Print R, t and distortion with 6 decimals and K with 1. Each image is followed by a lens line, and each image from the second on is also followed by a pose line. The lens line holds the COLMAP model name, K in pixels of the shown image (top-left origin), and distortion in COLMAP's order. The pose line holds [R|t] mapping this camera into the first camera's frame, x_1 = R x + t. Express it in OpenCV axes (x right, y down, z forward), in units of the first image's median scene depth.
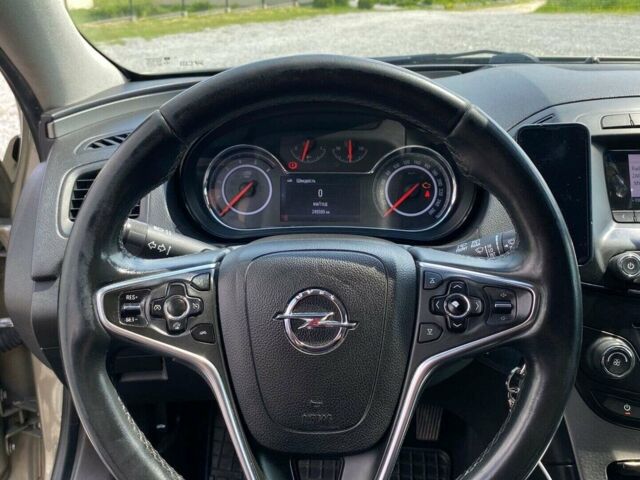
lens RADIAL K [[600.1, 0, 320.0], [0, 600.1, 240.0], [0, 0, 1]] dist [0.011096, -0.034423]
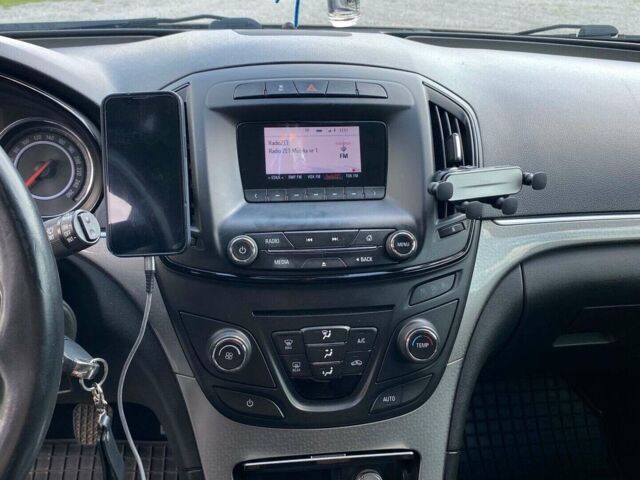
lens RADIAL K [[600.1, 0, 320.0], [0, 600.1, 240.0], [0, 0, 1]] dist [0.011096, -0.034423]
pose [[0.991704, -0.028783, 0.125283, 0.440314], [0.023968, 0.998921, 0.039770, -0.004854], [-0.126292, -0.036437, 0.991324, 0.068449]]
